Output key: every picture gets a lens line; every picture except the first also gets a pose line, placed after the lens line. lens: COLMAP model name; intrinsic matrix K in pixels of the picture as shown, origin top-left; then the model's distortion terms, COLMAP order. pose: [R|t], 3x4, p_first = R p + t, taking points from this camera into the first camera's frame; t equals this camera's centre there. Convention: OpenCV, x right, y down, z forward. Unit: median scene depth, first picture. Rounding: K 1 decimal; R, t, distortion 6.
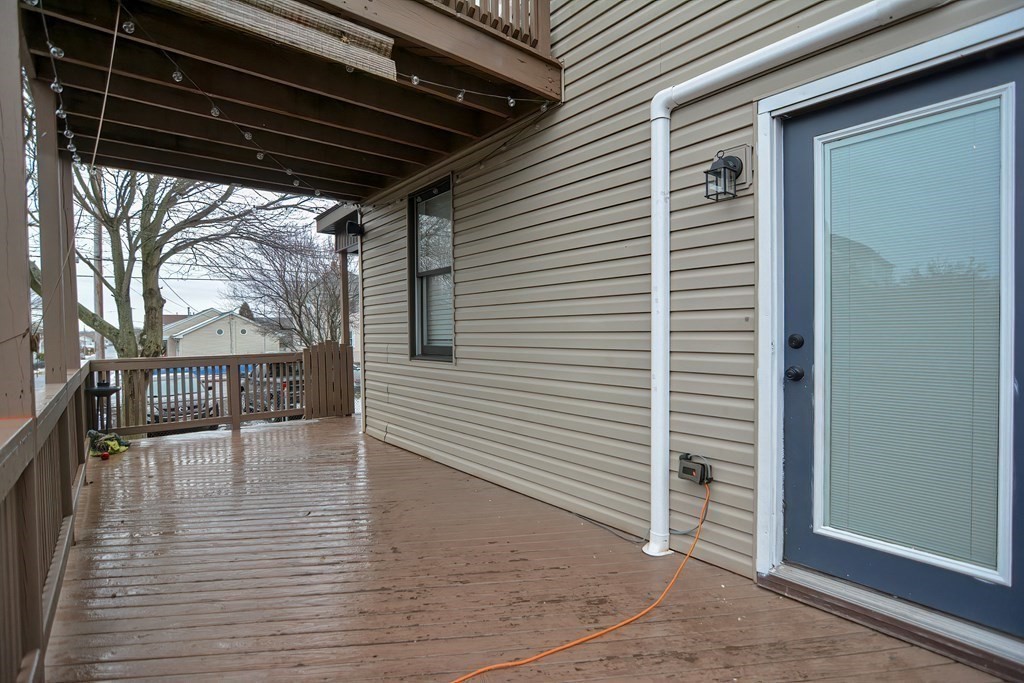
lens RADIAL K [[506.5, 0, 510.2], [0, 506.5, 339.2], [0, 0, 1]] dist [-0.032600, 0.009376]
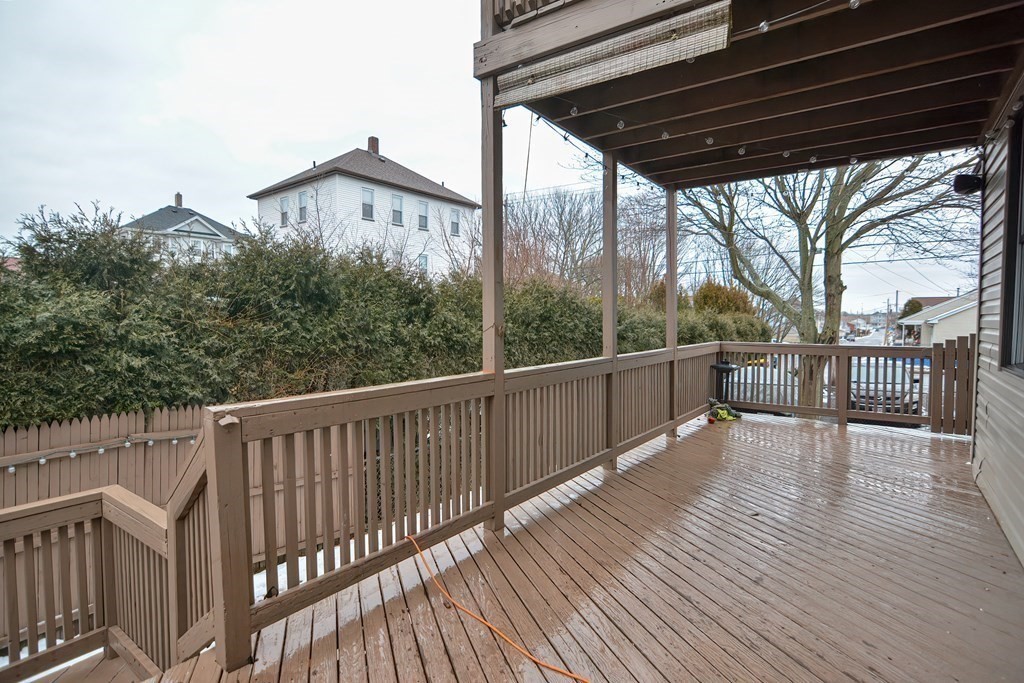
lens RADIAL K [[512.2, 0, 512.1], [0, 512.2, 320.4], [0, 0, 1]] dist [0.000954, 0.000232]
pose [[0.255664, 0.013864, -0.966666, 0.120671], [-0.017932, 0.999793, 0.009596, -0.006549], [0.966599, 0.014881, 0.255860, 0.087491]]
